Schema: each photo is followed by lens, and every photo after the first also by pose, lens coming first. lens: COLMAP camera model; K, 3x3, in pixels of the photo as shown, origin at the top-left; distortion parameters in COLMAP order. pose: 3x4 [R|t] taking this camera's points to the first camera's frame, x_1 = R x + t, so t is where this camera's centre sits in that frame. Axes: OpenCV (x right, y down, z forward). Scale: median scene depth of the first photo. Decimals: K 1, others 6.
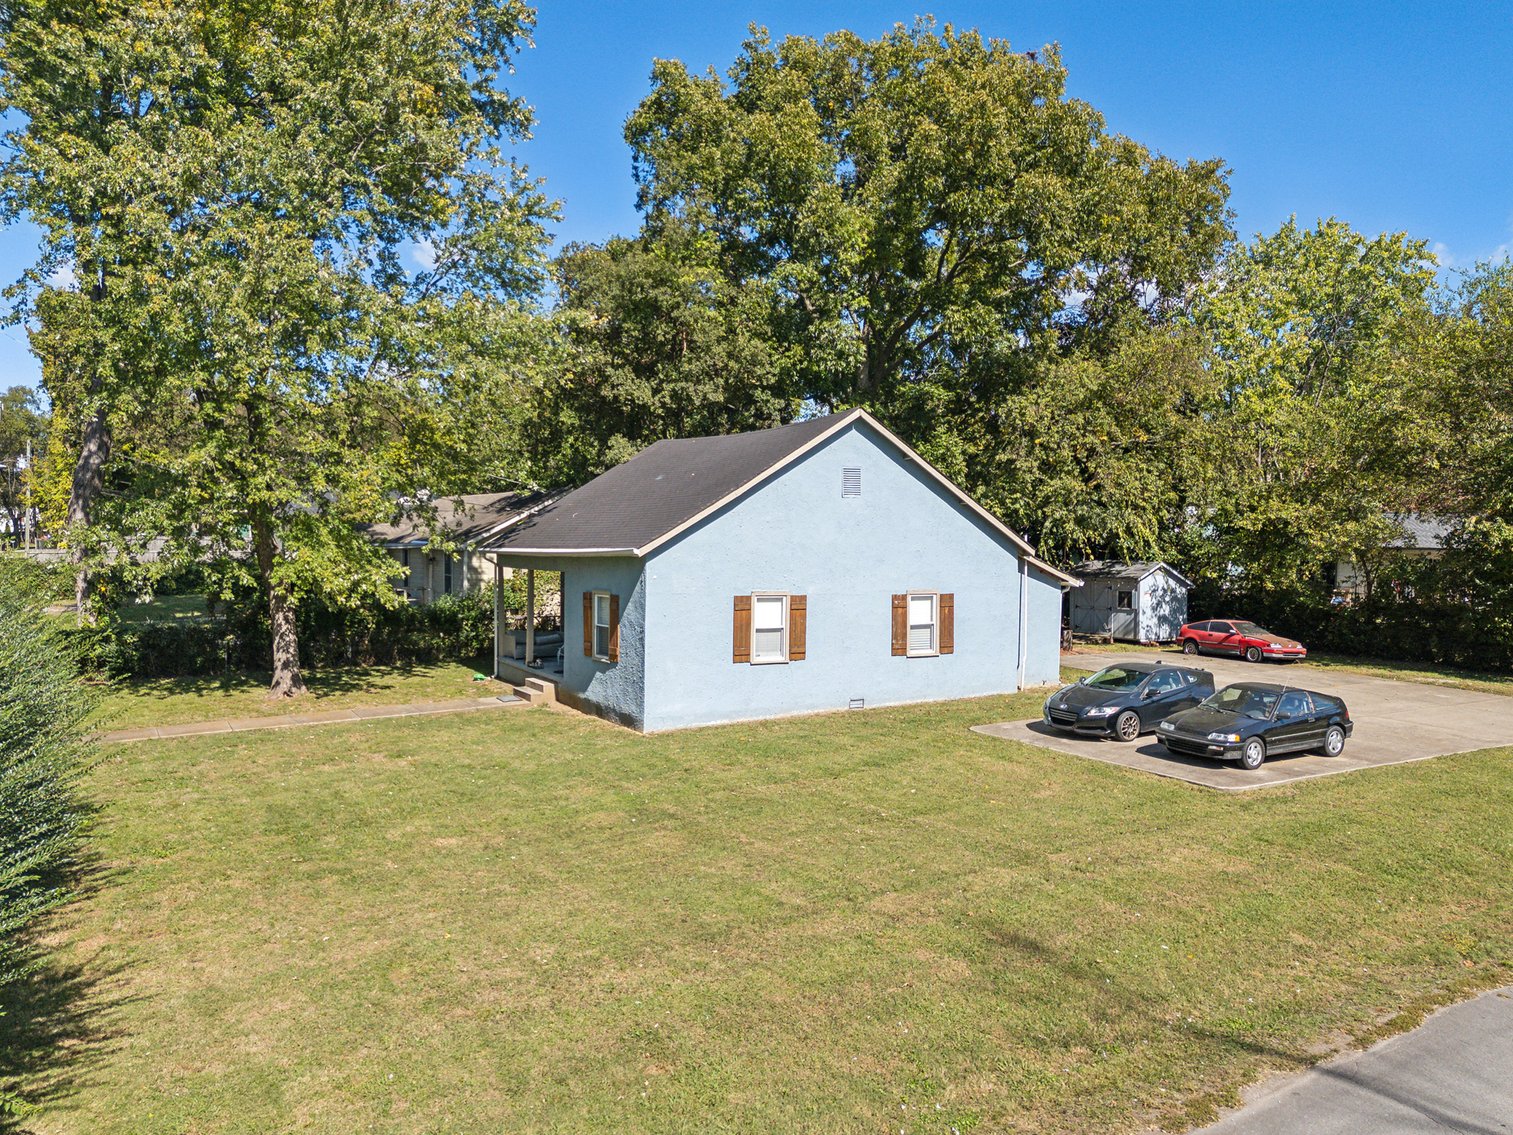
lens RADIAL K [[1098.4, 0, 756.2], [0, 1098.4, 573.9], [0, 0, 1]] dist [0.091378, -0.098221]
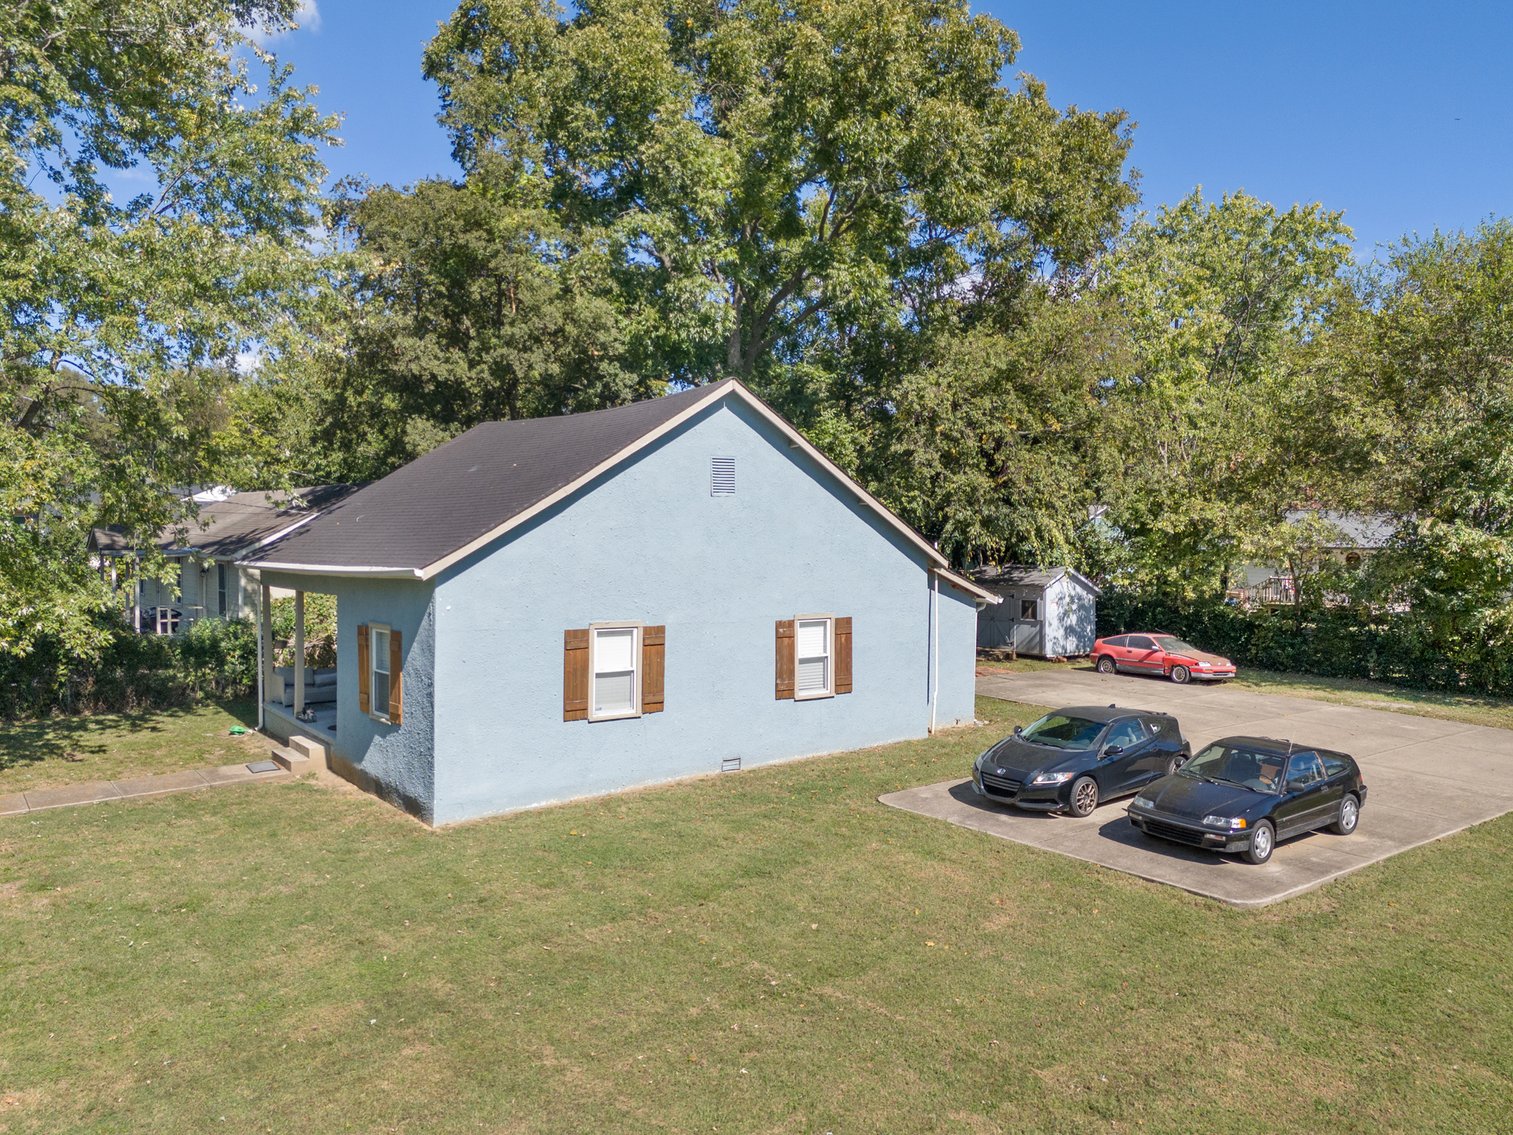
lens RADIAL K [[1106.7, 0, 756.5], [0, 1106.7, 567.5], [0, 0, 1]] dist [0.084374, -0.085573]
pose [[0.993142, -0.008397, 0.116615, 0.019103], [0.008609, 0.999962, -0.001316, -0.017548], [-0.116600, 0.002311, 0.993176, 0.218808]]
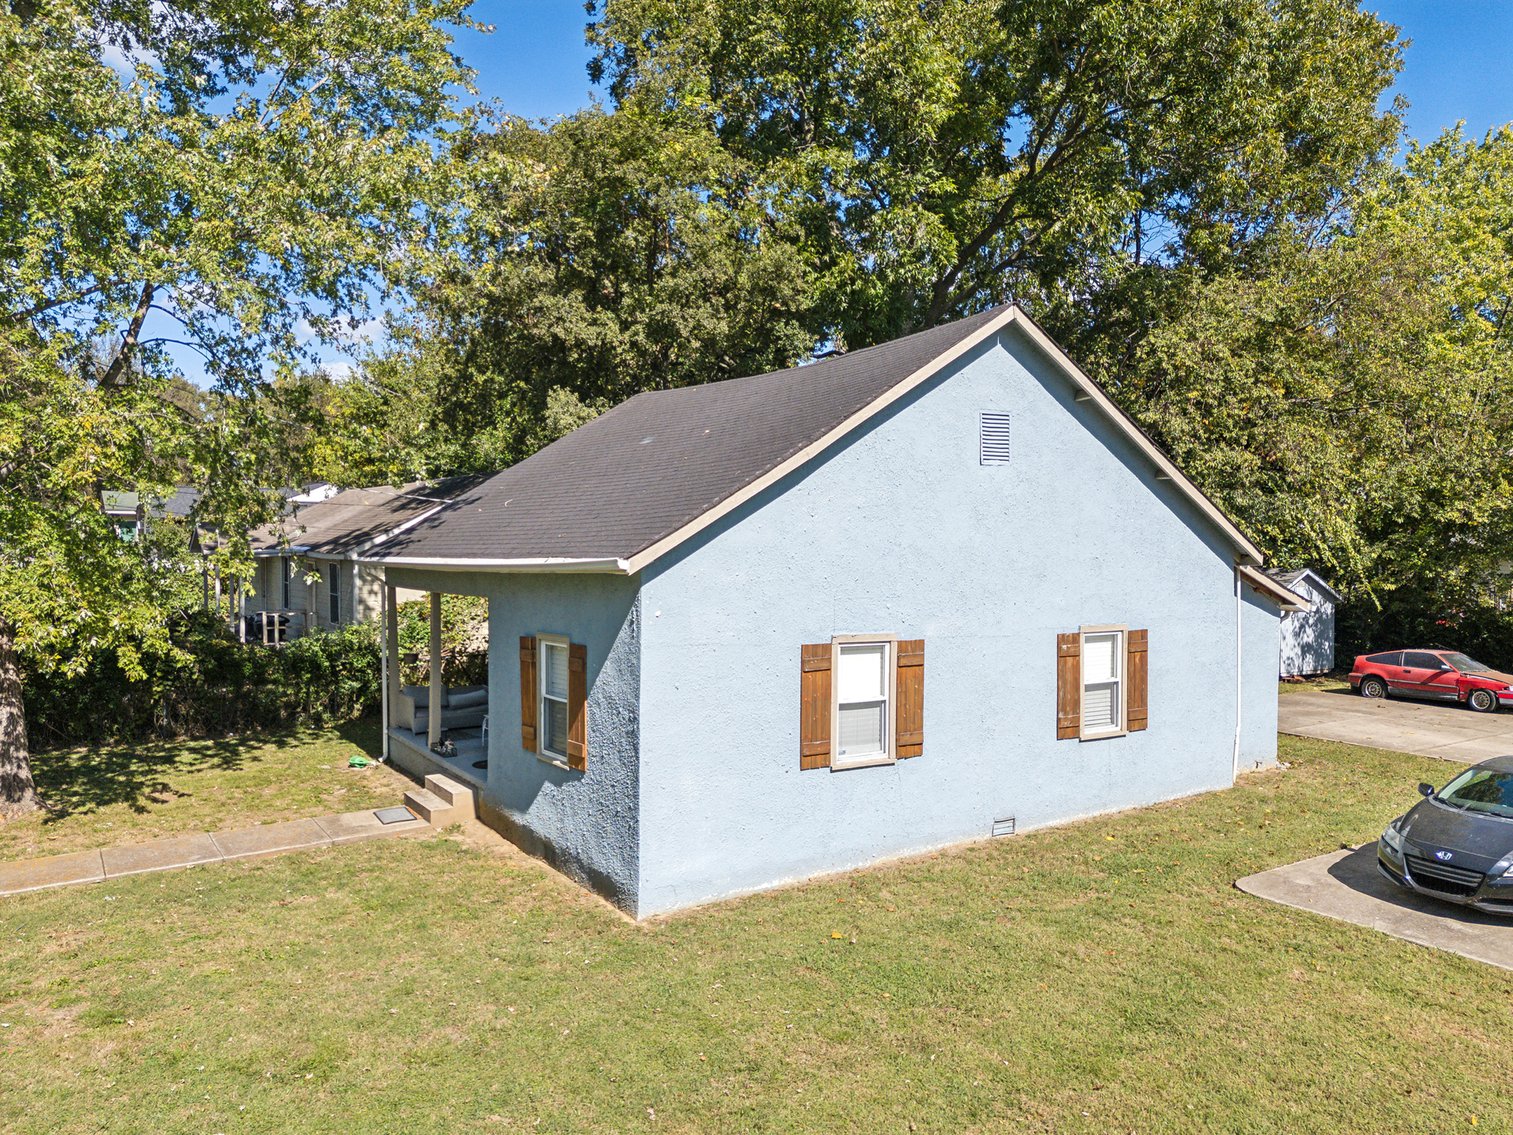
lens RADIAL K [[1098.4, 0, 756.2], [0, 1098.4, 573.9], [0, 0, 1]] dist [0.091378, -0.098221]
pose [[0.998898, -0.007413, 0.046354, -0.059545], [0.007617, 0.999962, -0.004229, -0.011207], [-0.046320, 0.004578, 0.998916, 0.411375]]
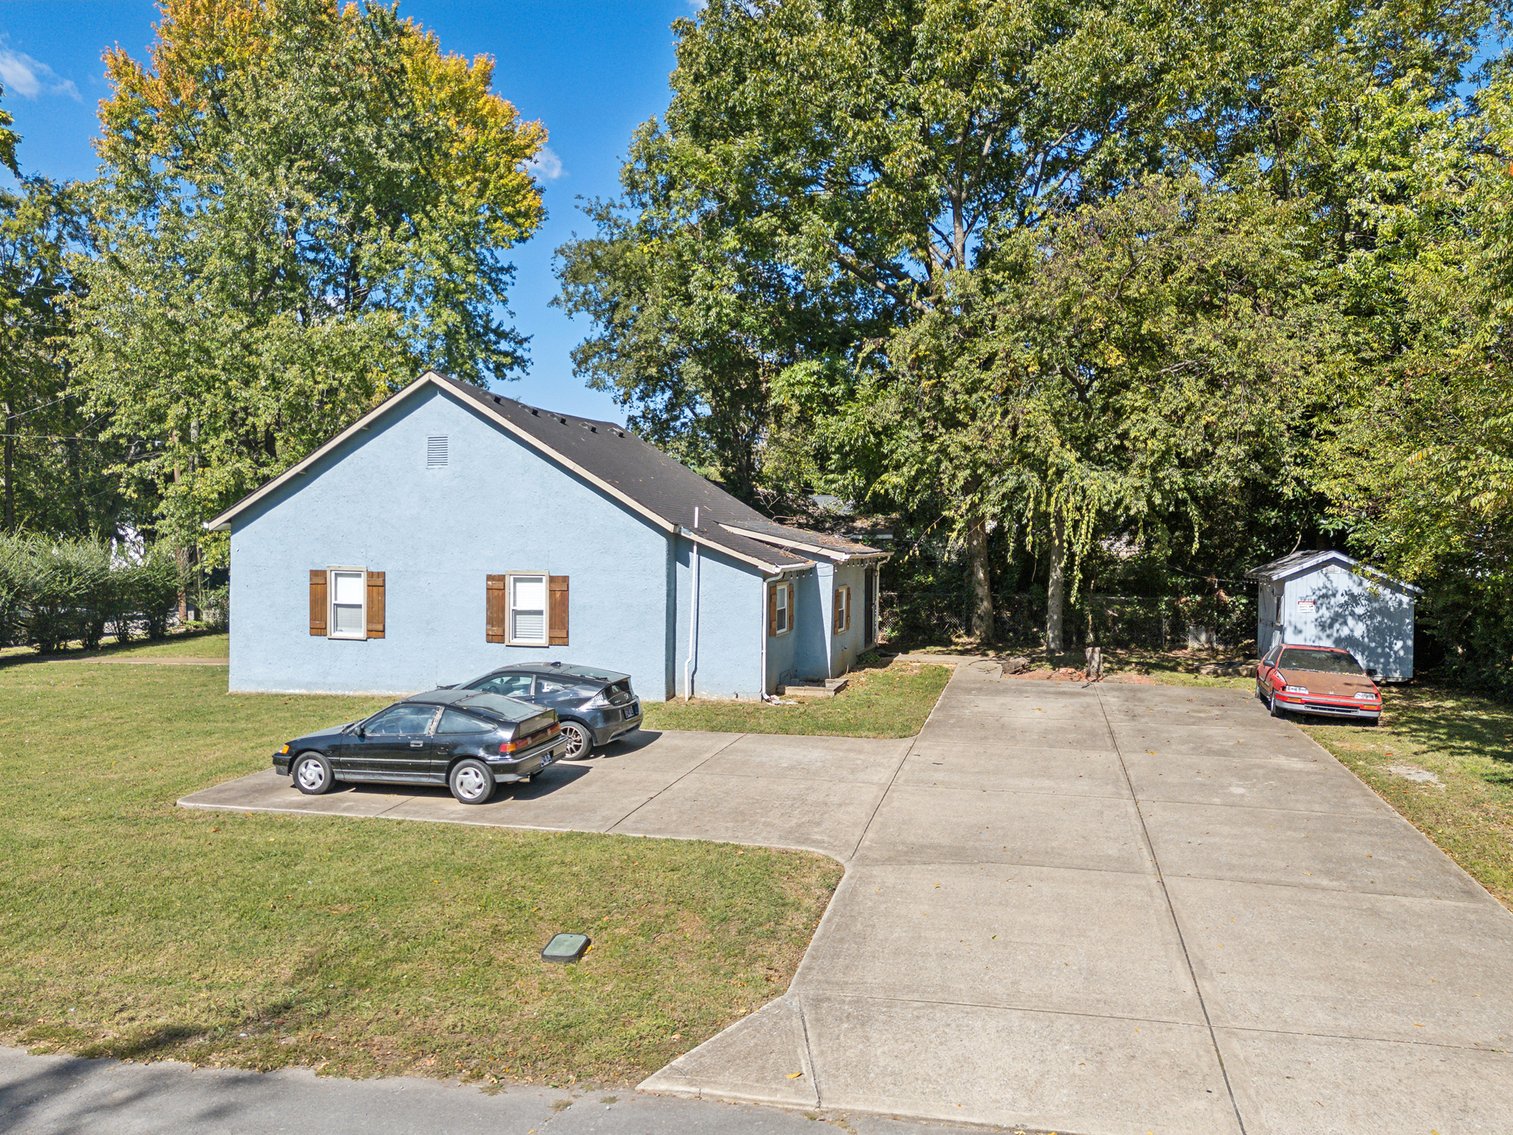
lens RADIAL K [[1124.7, 0, 753.6], [0, 1124.7, 580.5], [0, 0, 1]] dist [0.084889, -0.085769]
pose [[0.713196, 0.027471, -0.700426, 0.898872], [-0.018558, 0.999621, 0.020310, 0.000928], [0.700718, -0.001486, 0.713436, 0.475414]]
